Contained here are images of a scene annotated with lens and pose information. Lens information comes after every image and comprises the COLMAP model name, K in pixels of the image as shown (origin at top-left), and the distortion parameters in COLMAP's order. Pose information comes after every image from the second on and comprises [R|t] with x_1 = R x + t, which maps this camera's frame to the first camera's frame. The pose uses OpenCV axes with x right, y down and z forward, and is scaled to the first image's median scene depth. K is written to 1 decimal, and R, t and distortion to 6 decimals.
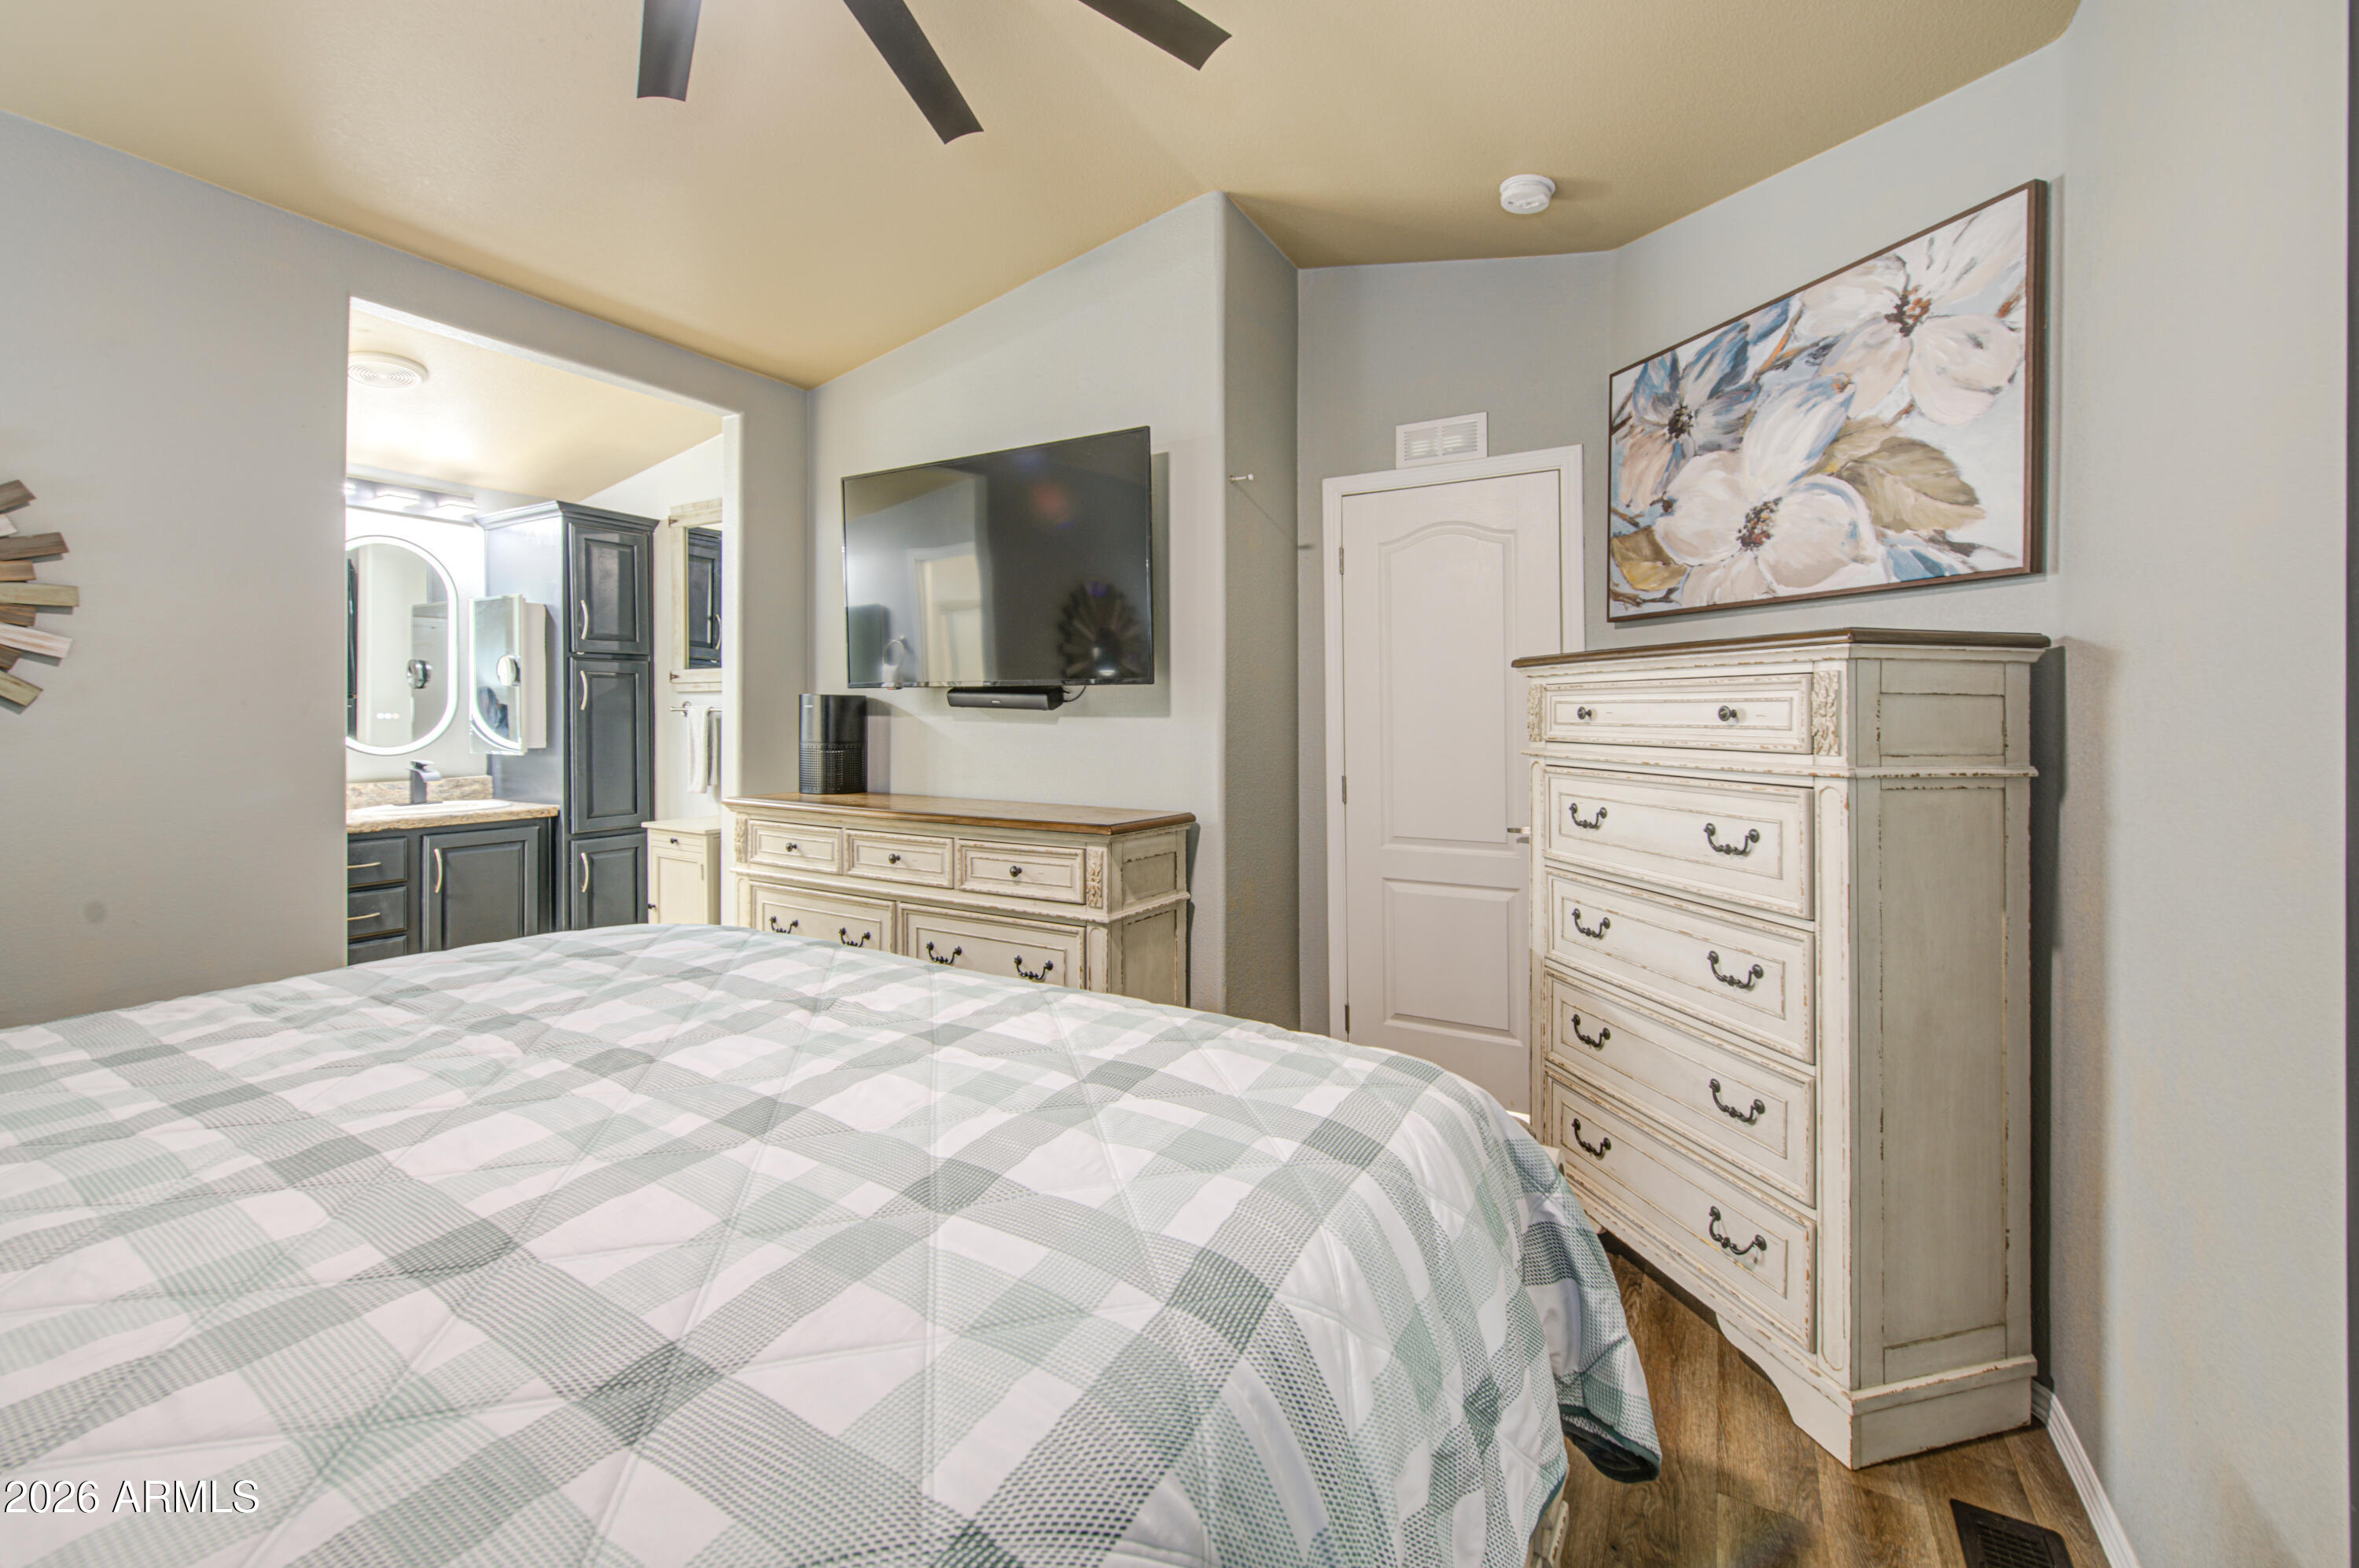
lens RADIAL K [[965.0, 0, 1174.1], [0, 965.0, 727.0], [0, 0, 1]] dist [-0.000613, -0.001148]
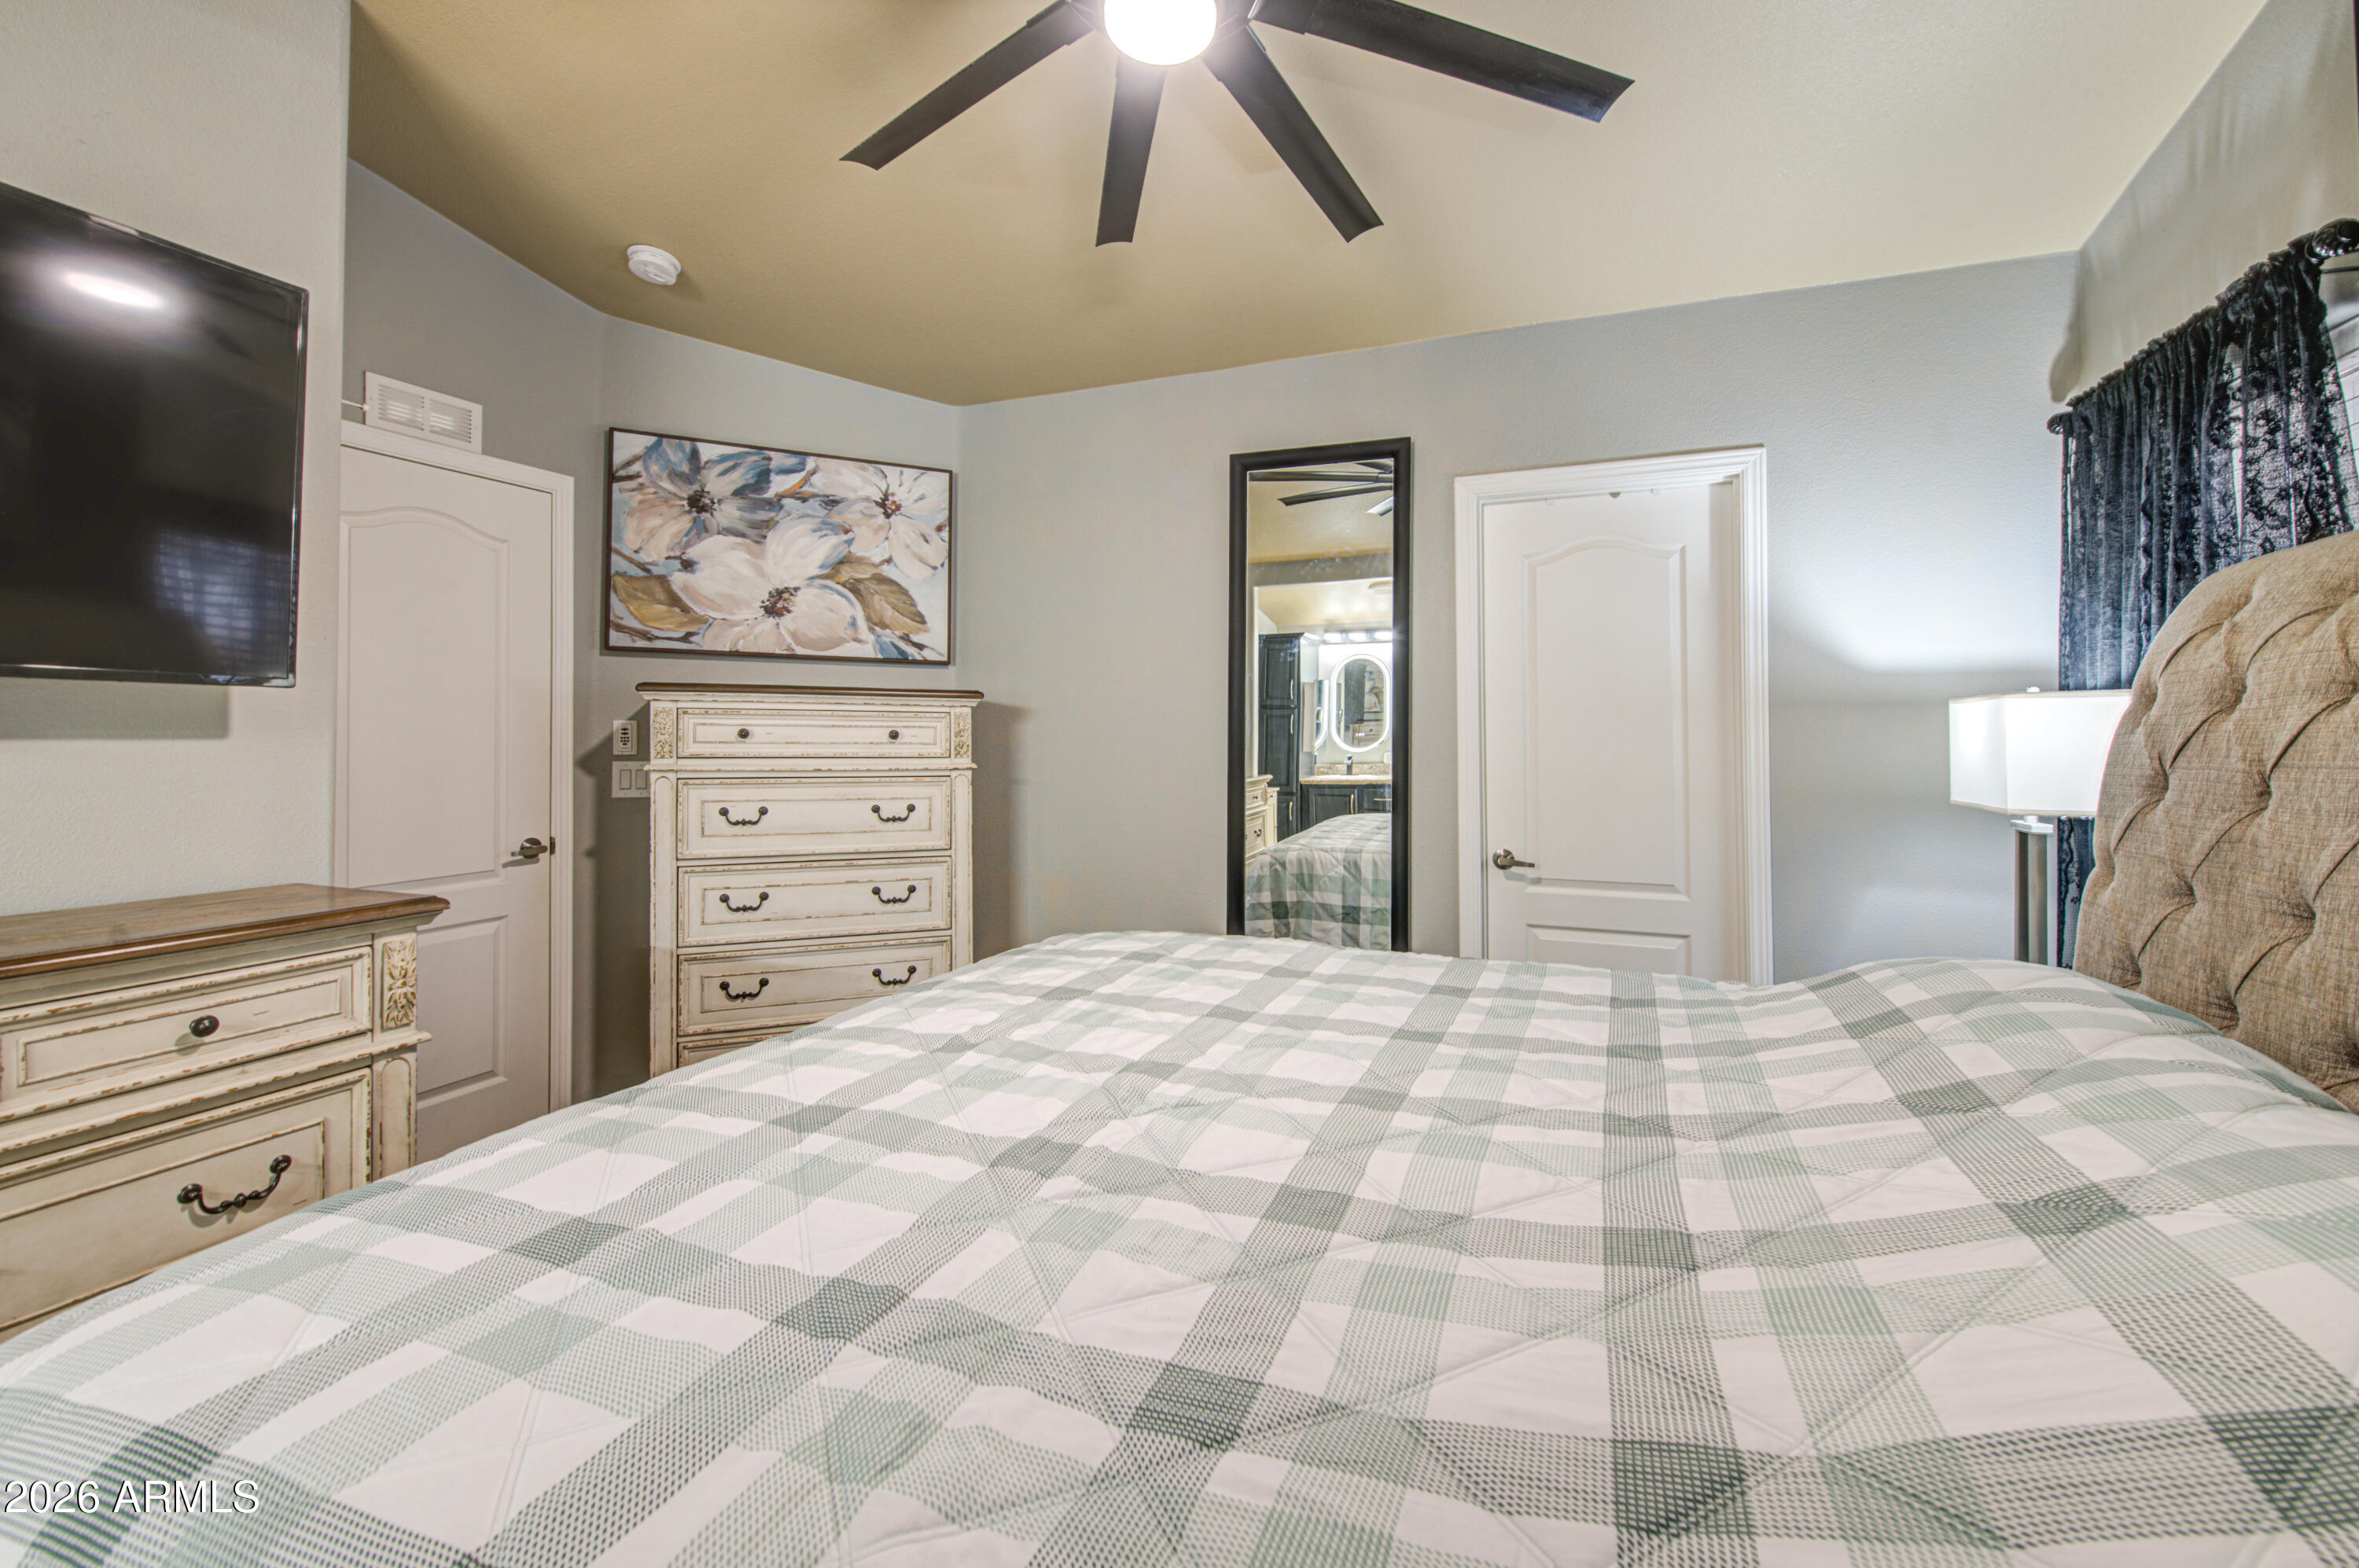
lens RADIAL K [[966.0, 0, 1191.4], [0, 966.0, 720.1], [0, 0, 1]] dist [0.000815, -0.000312]
pose [[-0.146858, 0.012942, 0.989073, -0.804516], [0.007129, 0.999902, -0.012025, -0.011111], [-0.989132, 0.005285, -0.146936, 0.546353]]
